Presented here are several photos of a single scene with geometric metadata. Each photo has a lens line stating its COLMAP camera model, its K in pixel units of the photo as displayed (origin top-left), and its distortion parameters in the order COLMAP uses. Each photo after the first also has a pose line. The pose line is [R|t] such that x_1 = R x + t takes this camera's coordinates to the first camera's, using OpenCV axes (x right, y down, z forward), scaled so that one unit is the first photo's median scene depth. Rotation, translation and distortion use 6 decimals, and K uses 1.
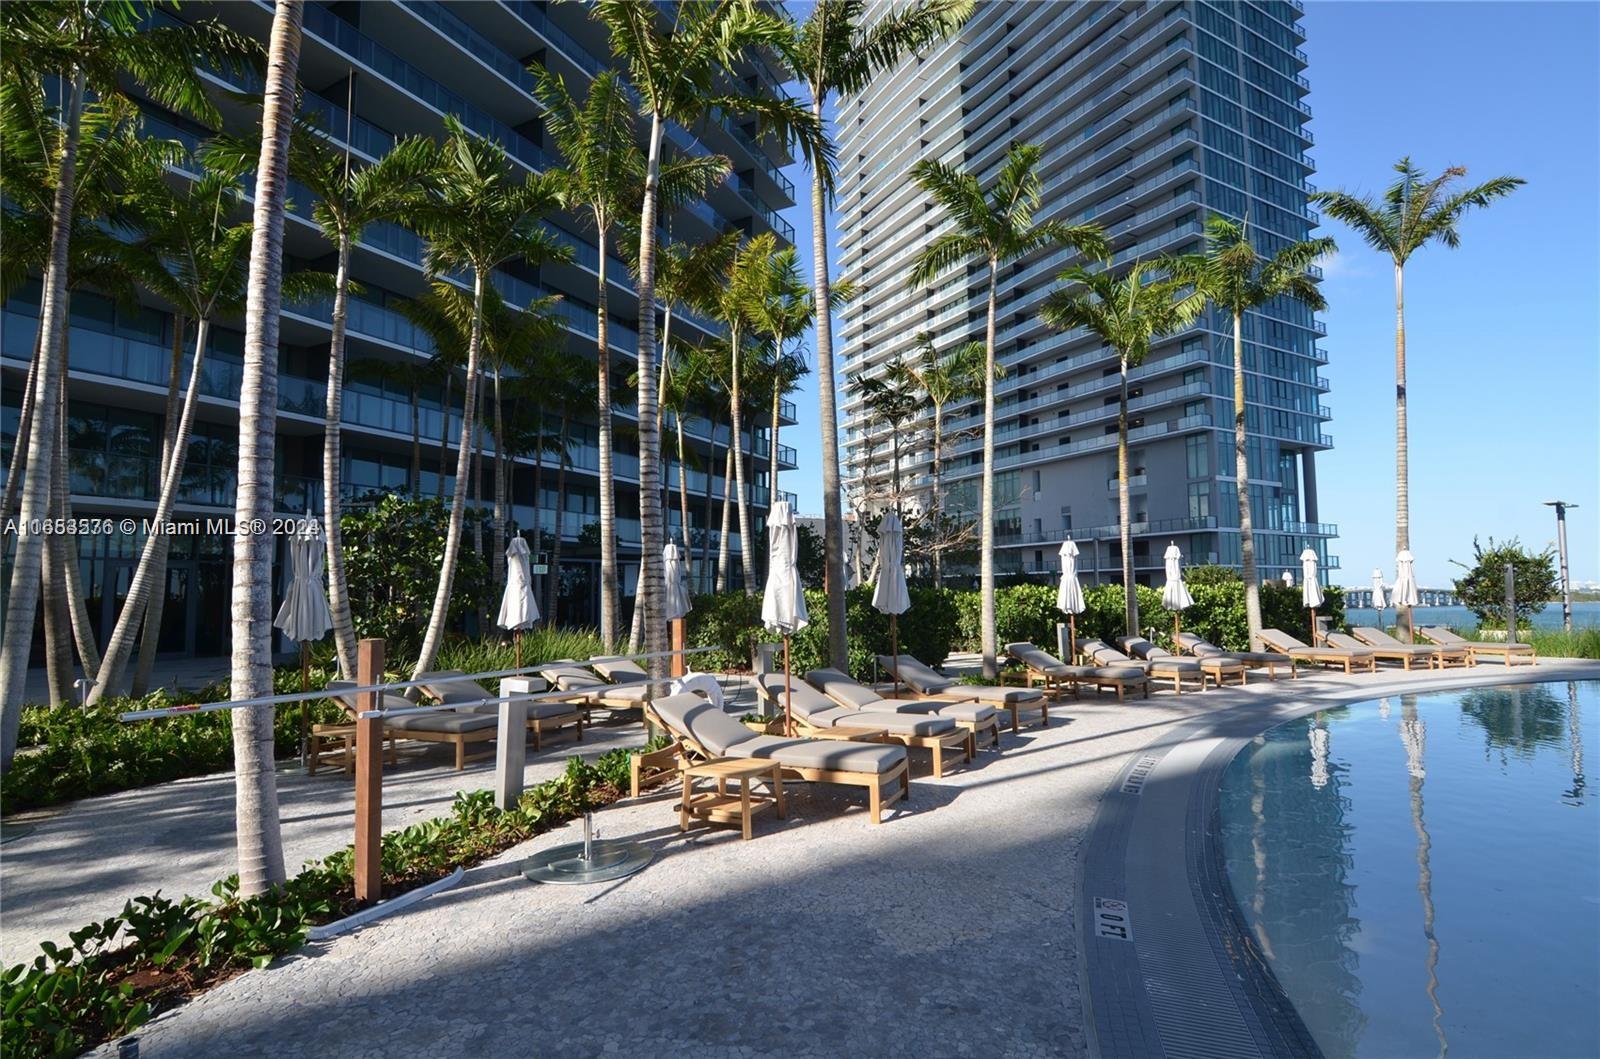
lens RADIAL K [[794.9, 0, 800.0], [0, 794.9, 529.5], [0, 0, 1]] dist [-0.000560, 0.000227]
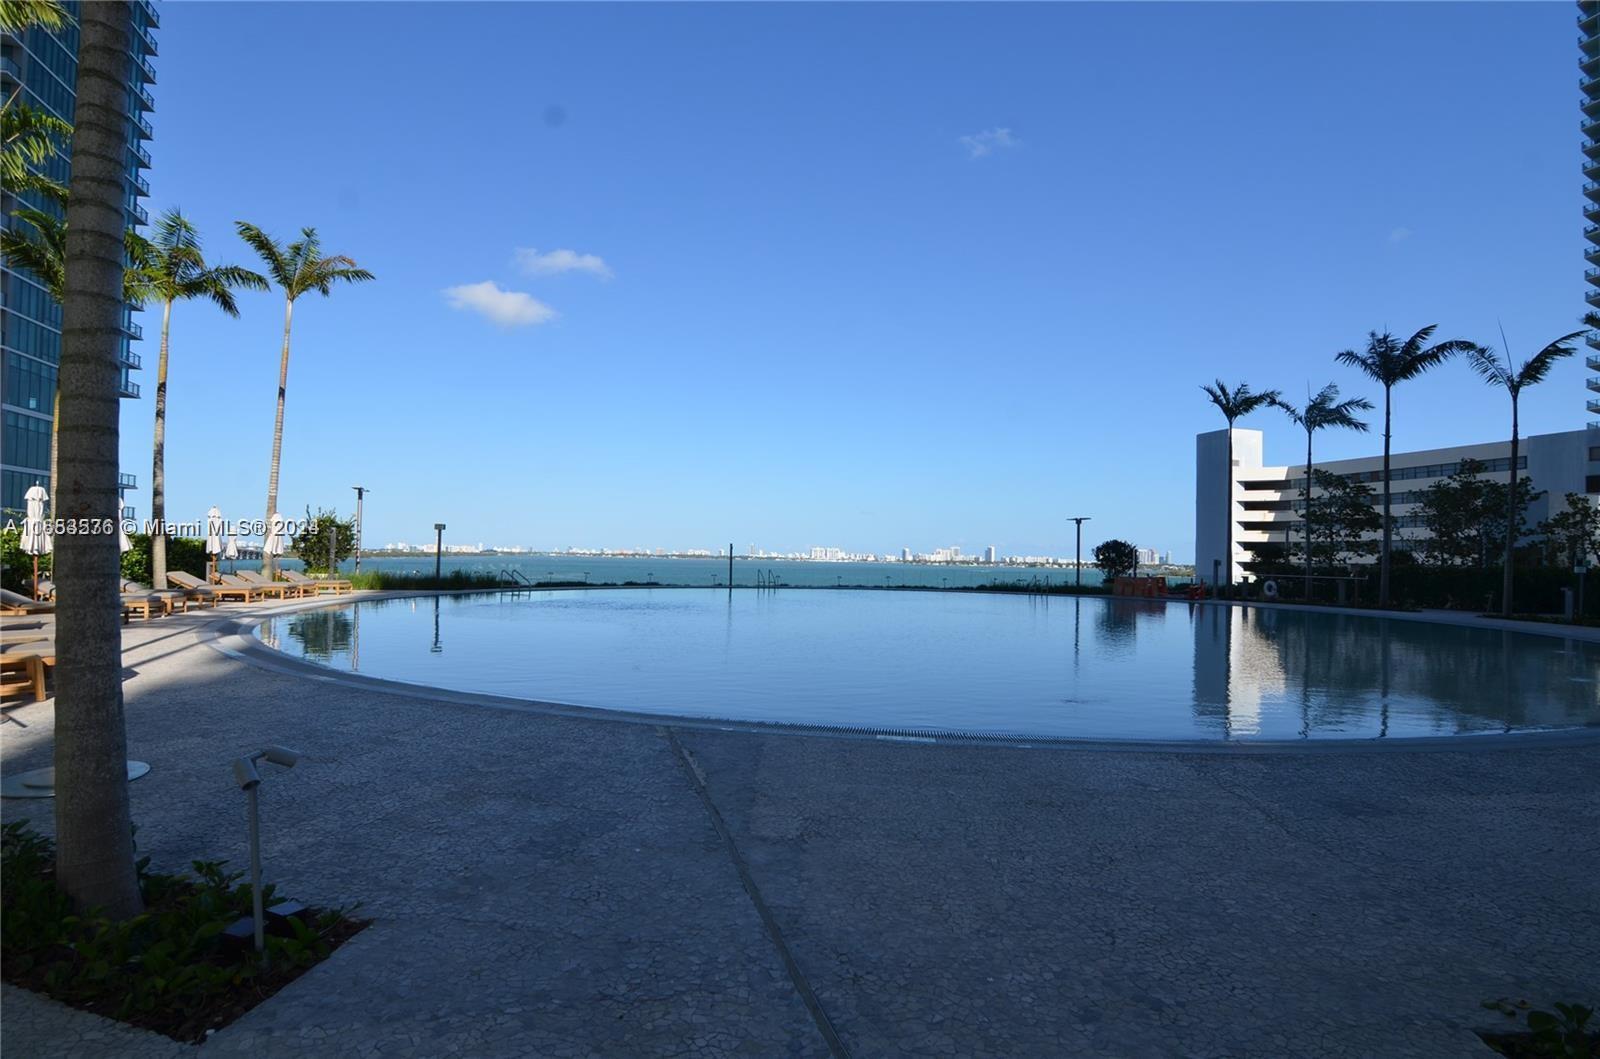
lens RADIAL K [[776.5, 0, 760.9], [0, 776.5, 541.7], [0, 0, 1]] dist [-0.001566, -0.000043]
pose [[0.277900, 0.031720, 0.960086, -0.255540], [-0.101823, 0.994797, -0.003394, -0.005652], [-0.955198, -0.096816, 0.279683, -0.150043]]
